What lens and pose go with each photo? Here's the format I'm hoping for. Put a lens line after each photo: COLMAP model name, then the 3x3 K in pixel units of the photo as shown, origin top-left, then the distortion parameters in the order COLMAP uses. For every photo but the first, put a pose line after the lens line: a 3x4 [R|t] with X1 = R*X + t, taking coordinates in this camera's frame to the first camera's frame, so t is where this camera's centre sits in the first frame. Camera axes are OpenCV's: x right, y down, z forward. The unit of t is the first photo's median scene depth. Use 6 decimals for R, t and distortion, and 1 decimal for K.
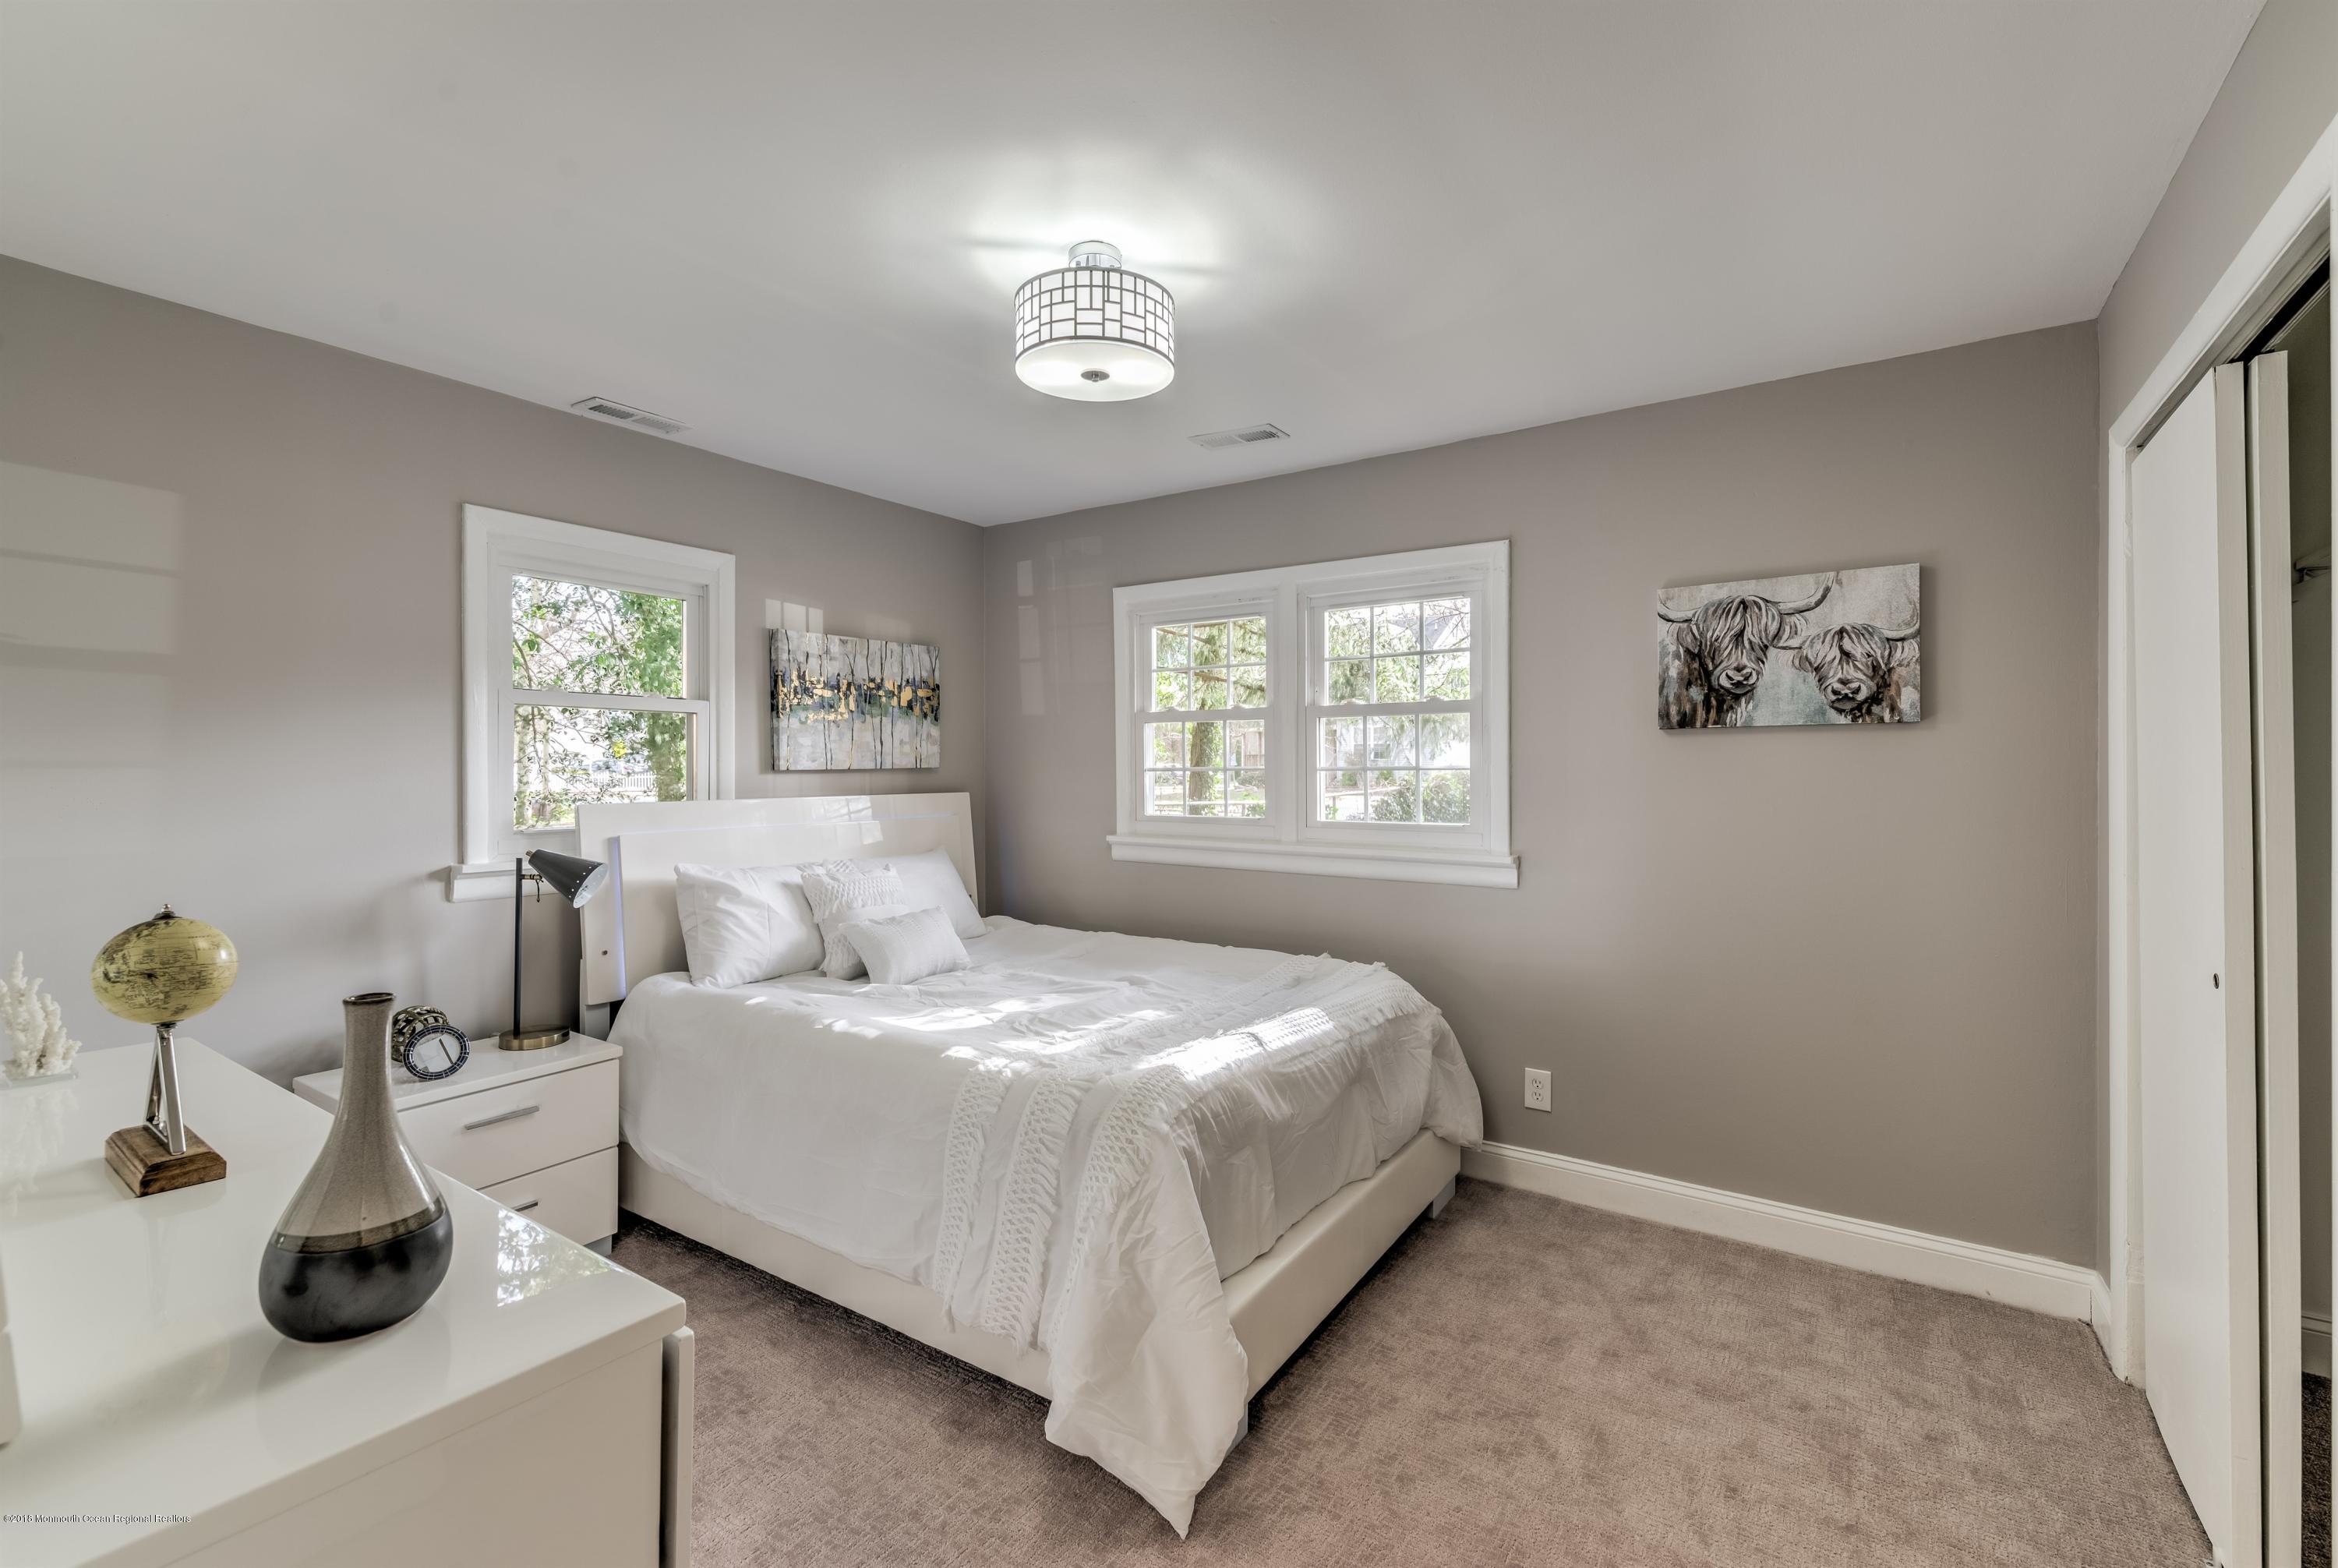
lens RADIAL K [[1003.4, 0, 1172.1], [0, 1003.4, 768.4], [0, 0, 1]] dist [0.014355, -0.008359]
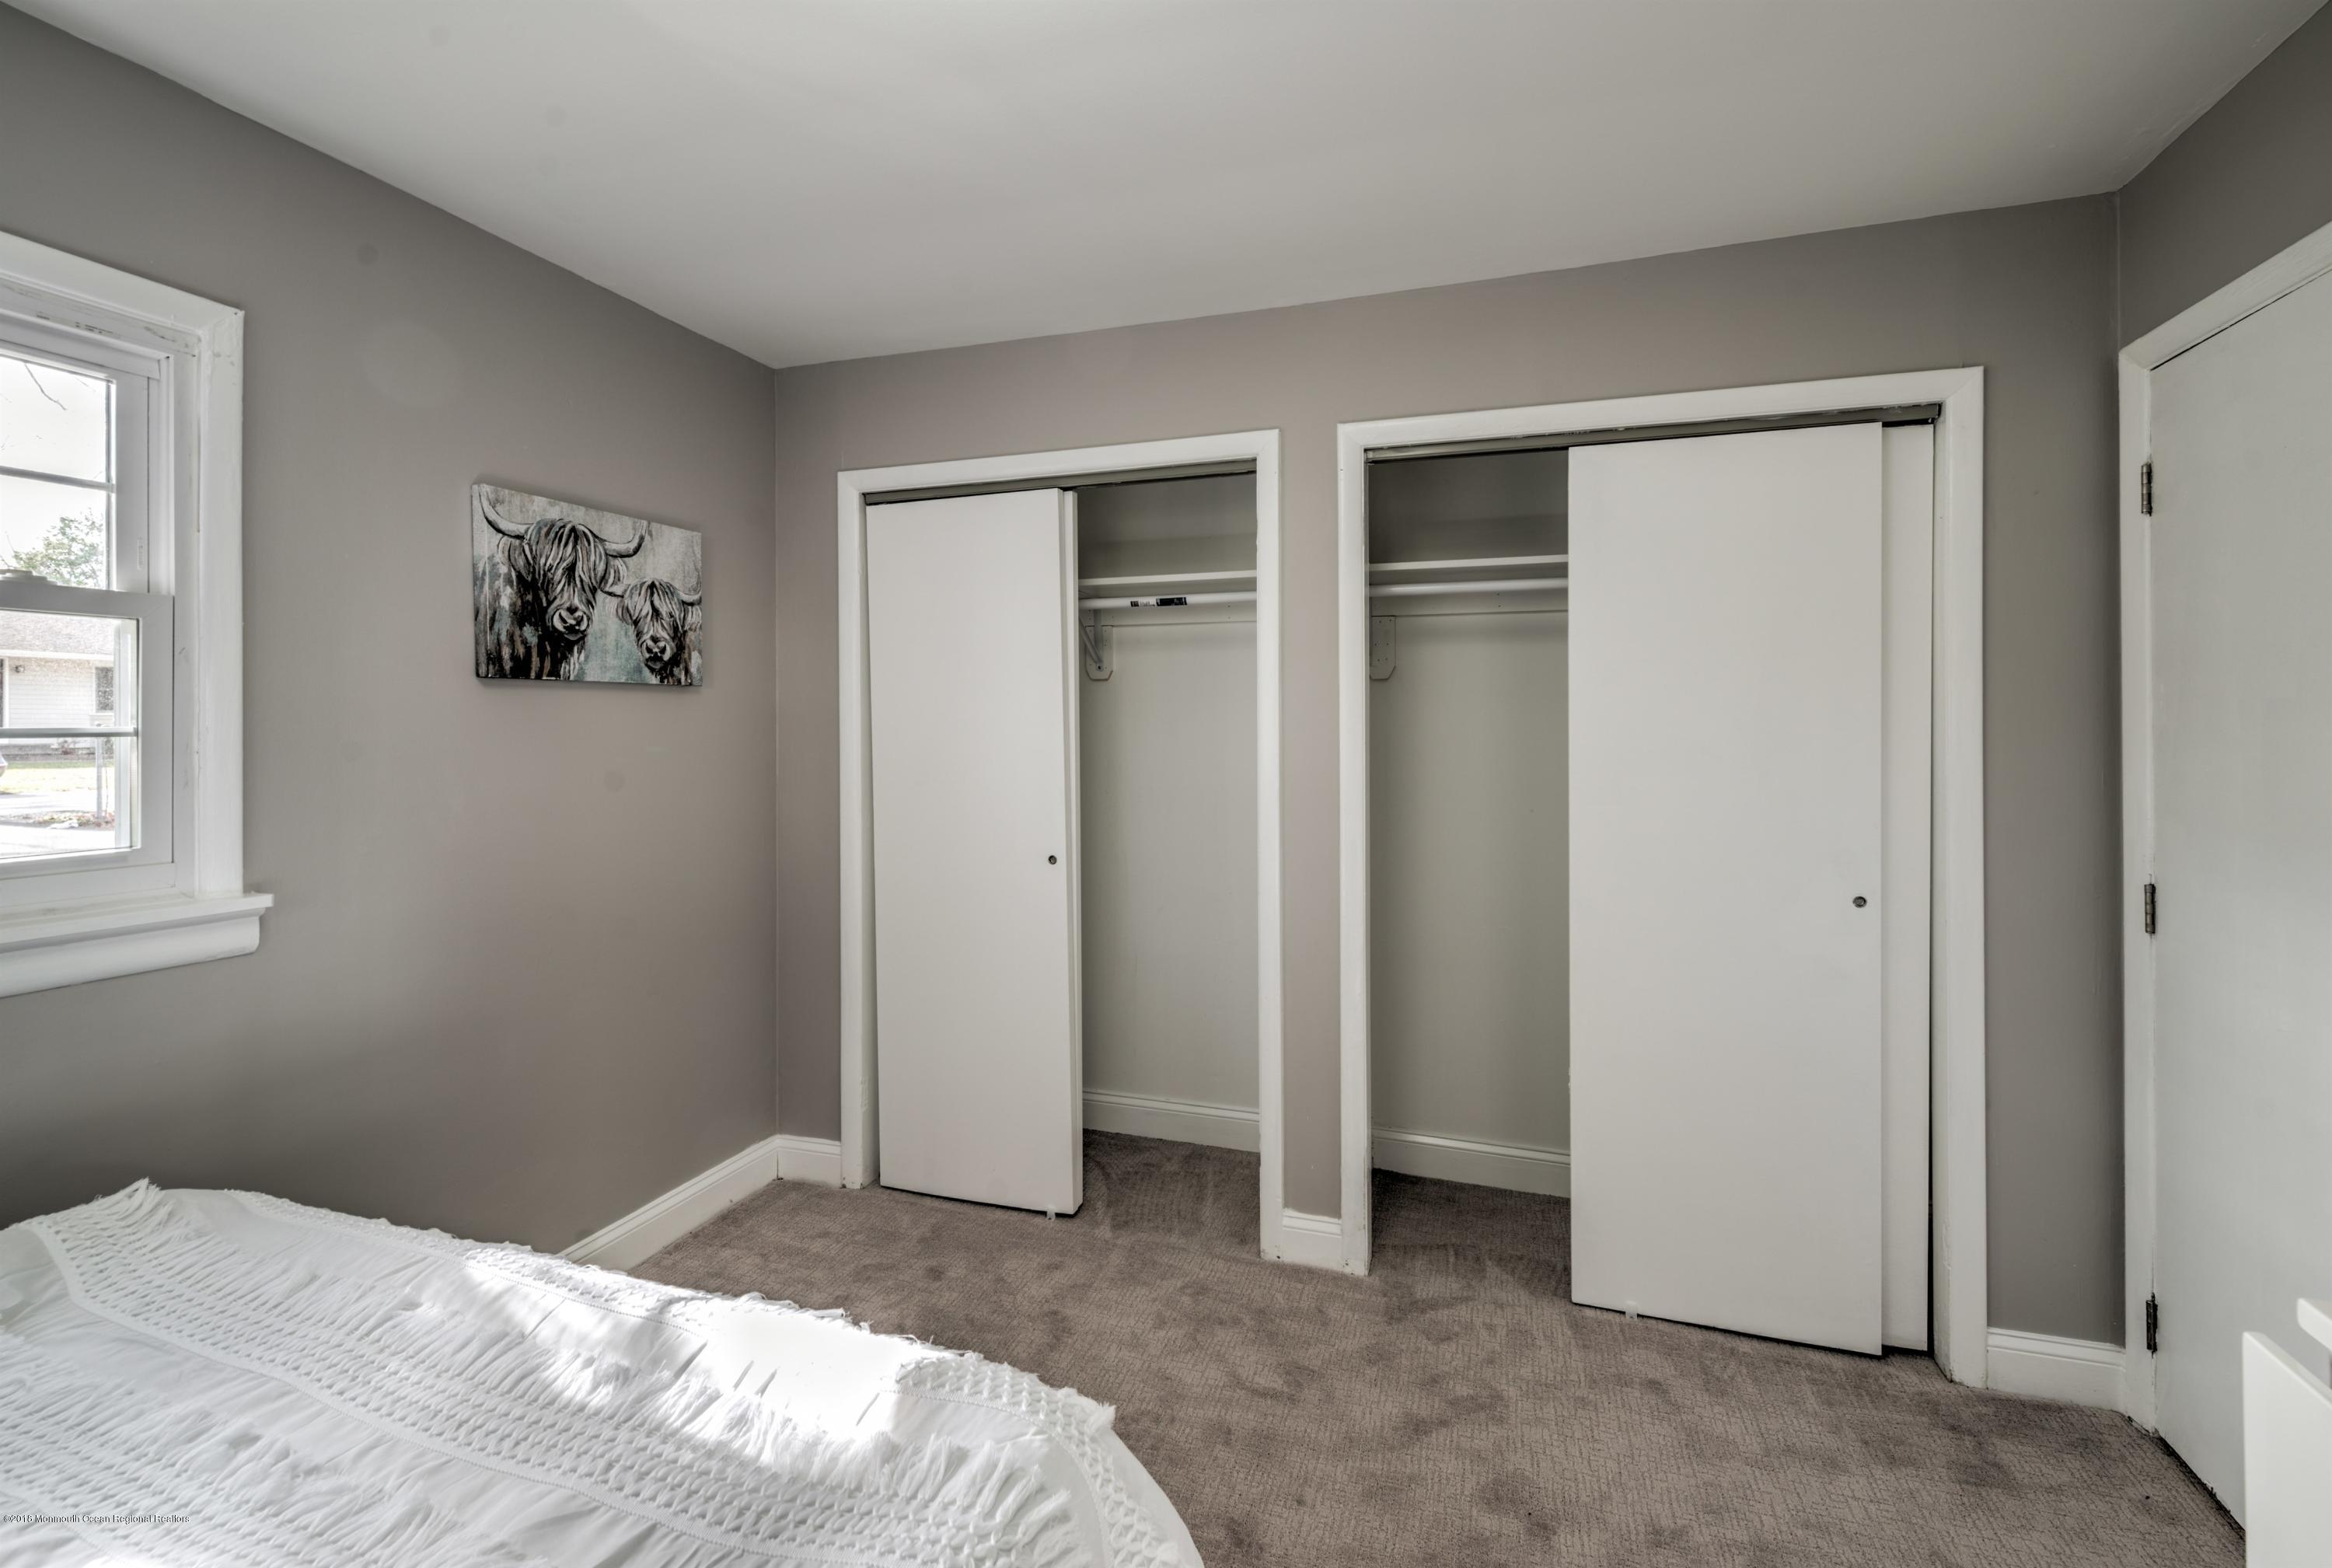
lens RADIAL K [[1021.9, 0, 1166.2], [0, 1021.9, 715.9], [0, 0, 1]] dist [-0.000064, -0.000048]
pose [[-0.267419, 0.012087, 0.963504, -0.373160], [0.002154, 0.999926, -0.011946, -0.001546], [-0.963578, -0.001119, -0.267426, 0.761394]]
